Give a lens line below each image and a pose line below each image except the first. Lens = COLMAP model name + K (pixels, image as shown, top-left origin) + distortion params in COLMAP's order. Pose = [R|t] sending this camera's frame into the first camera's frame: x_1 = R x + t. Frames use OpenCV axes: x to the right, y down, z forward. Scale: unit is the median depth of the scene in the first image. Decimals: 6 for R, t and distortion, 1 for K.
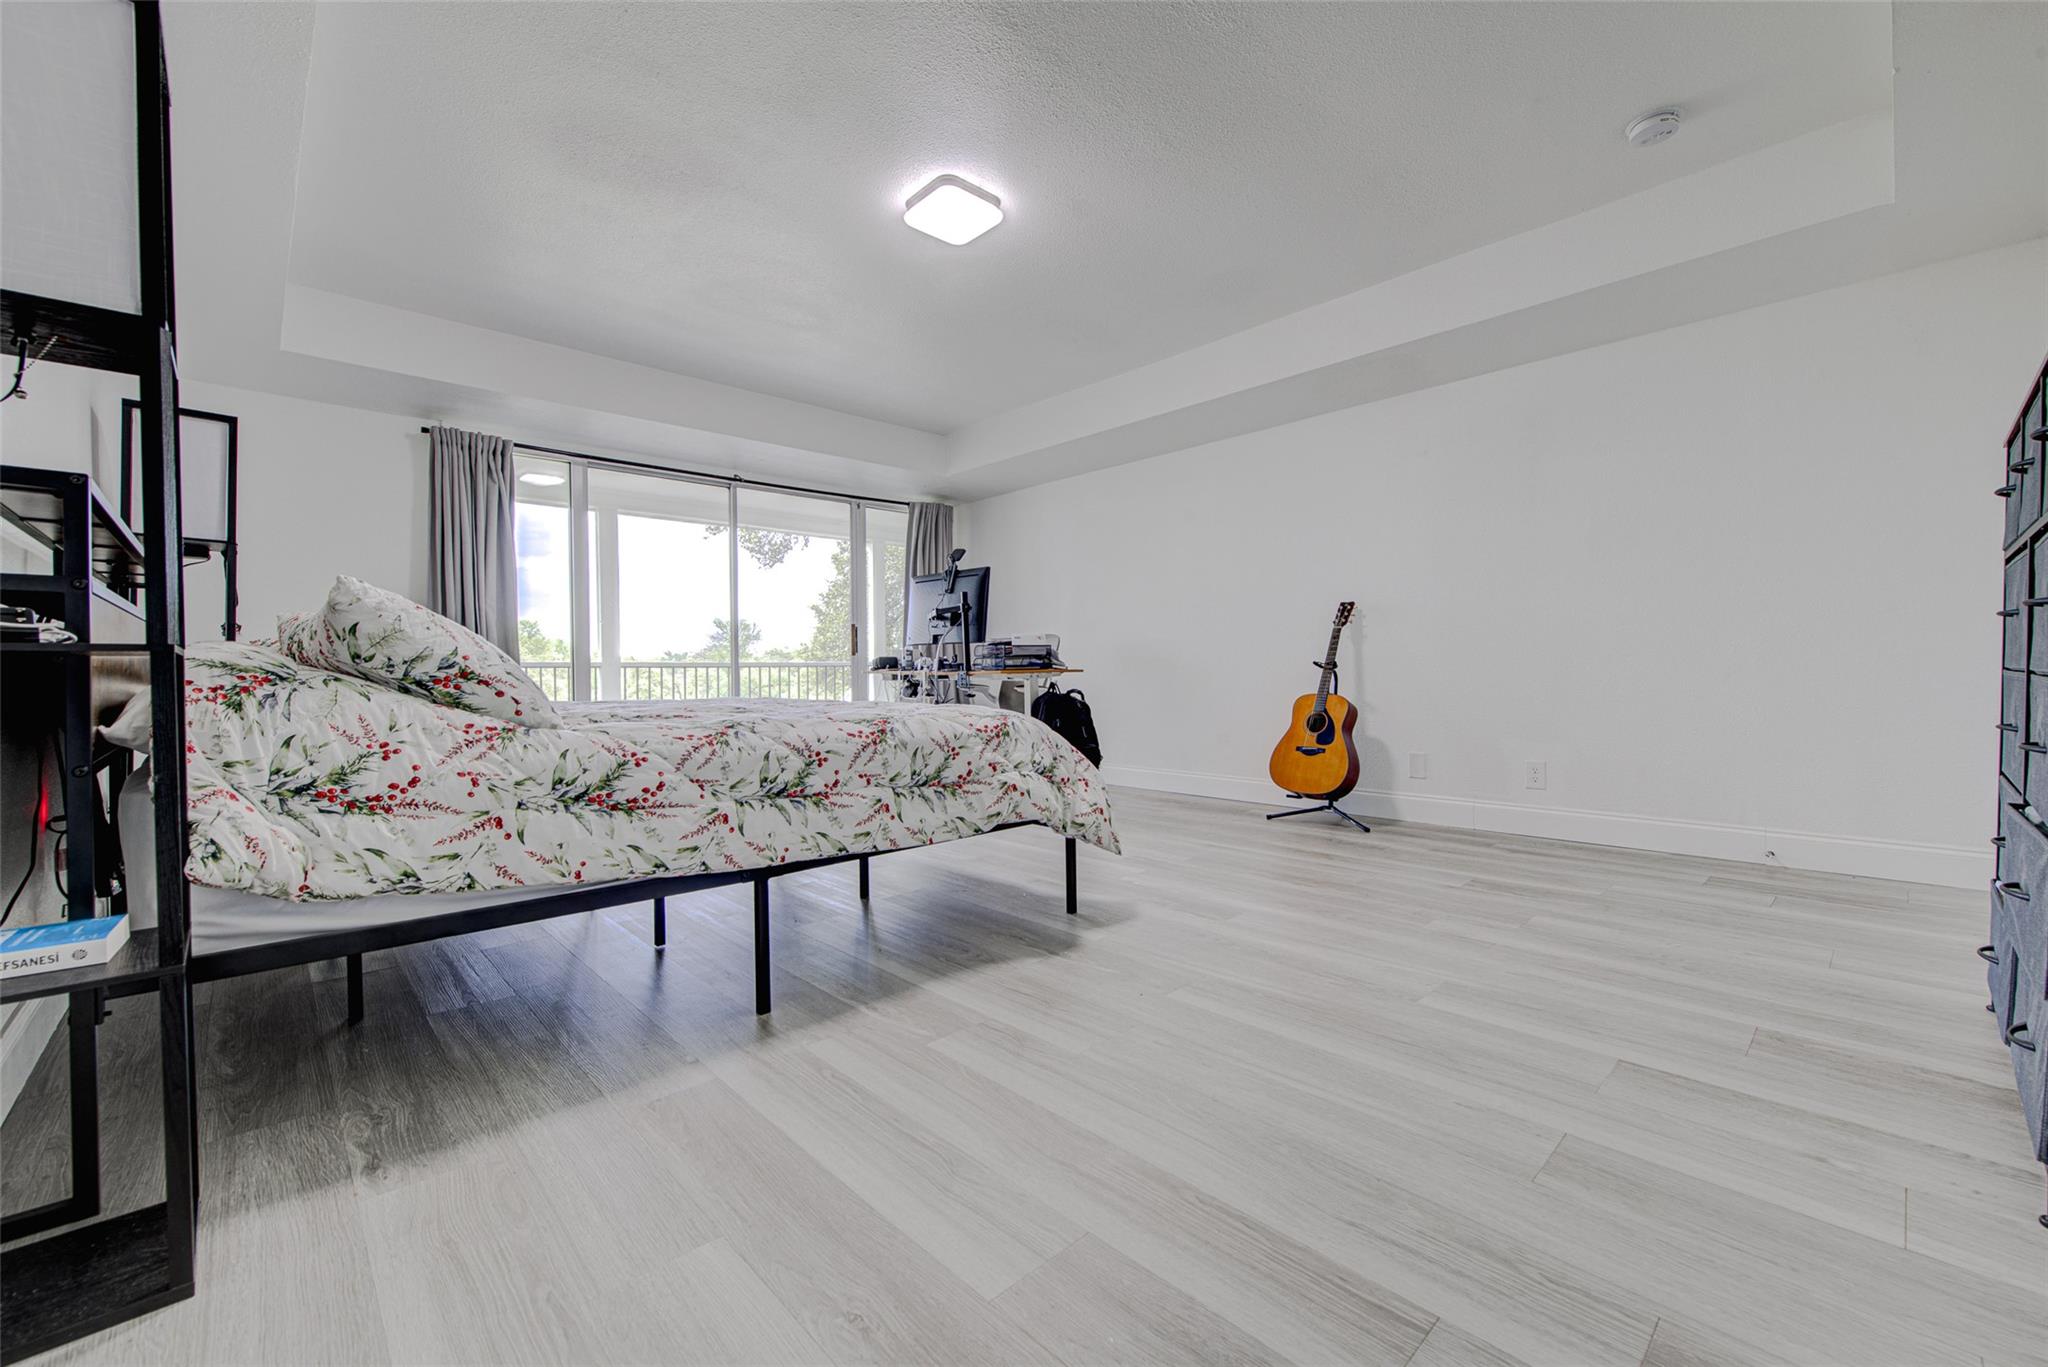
lens RADIAL K [[830.2, 0, 1038.7], [0, 830.2, 690.2], [0, 0, 1]] dist [-0.000862, -0.000496]
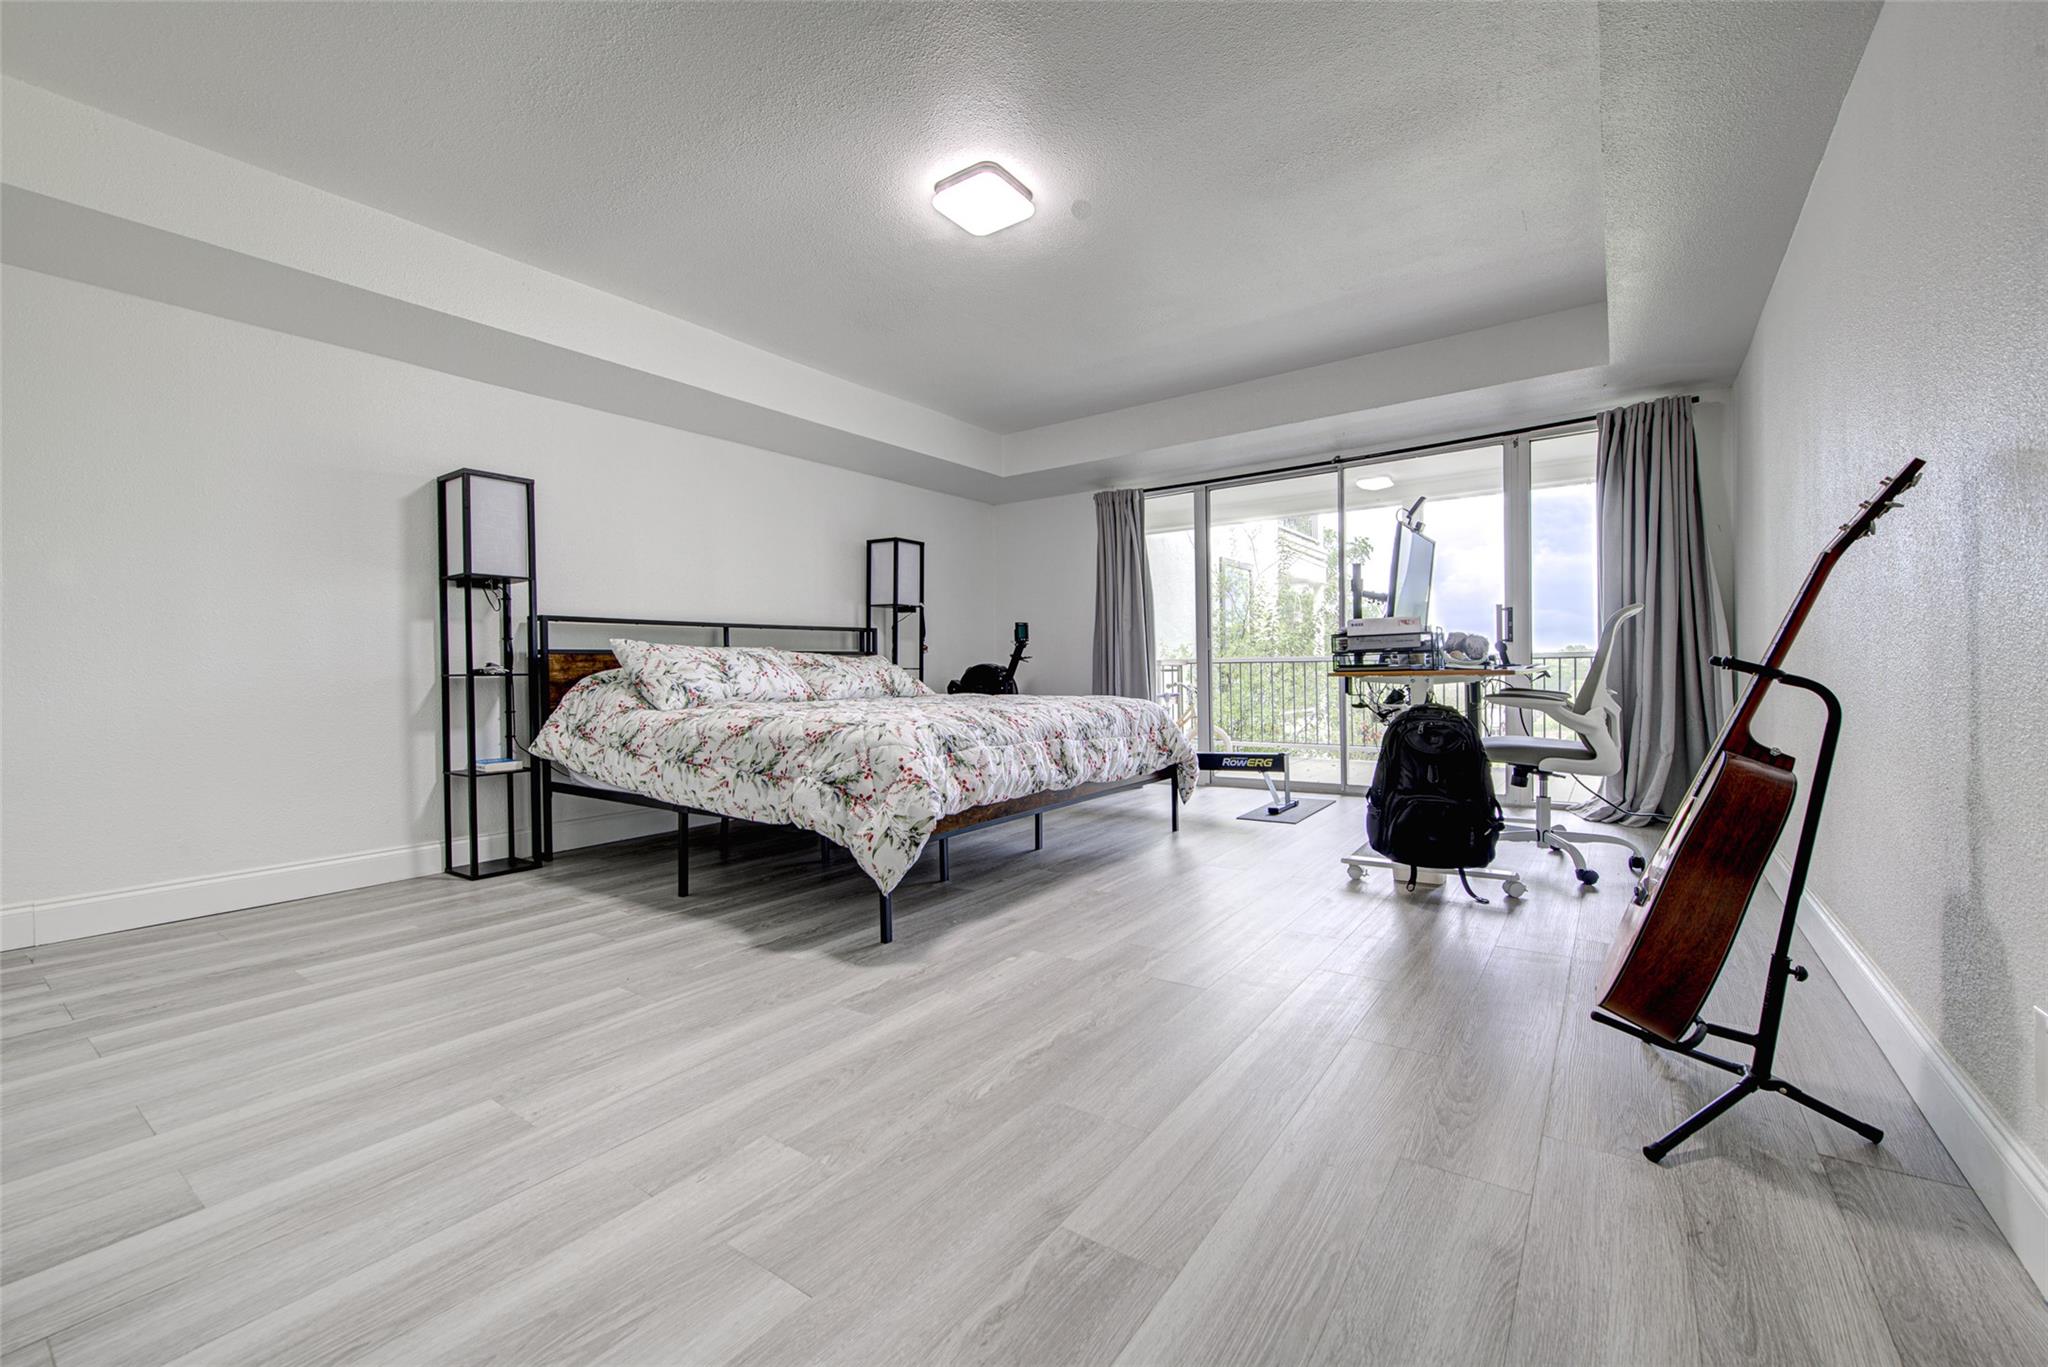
lens RADIAL K [[830.2, 0, 1038.8], [0, 830.2, 671.6], [0, 0, 1]] dist [-0.000862, -0.000496]
pose [[0.192823, 0.011433, -0.981167, 1.077634], [-0.008727, 0.999913, 0.009937, -0.050539], [0.981195, 0.006647, 0.192906, 1.081566]]
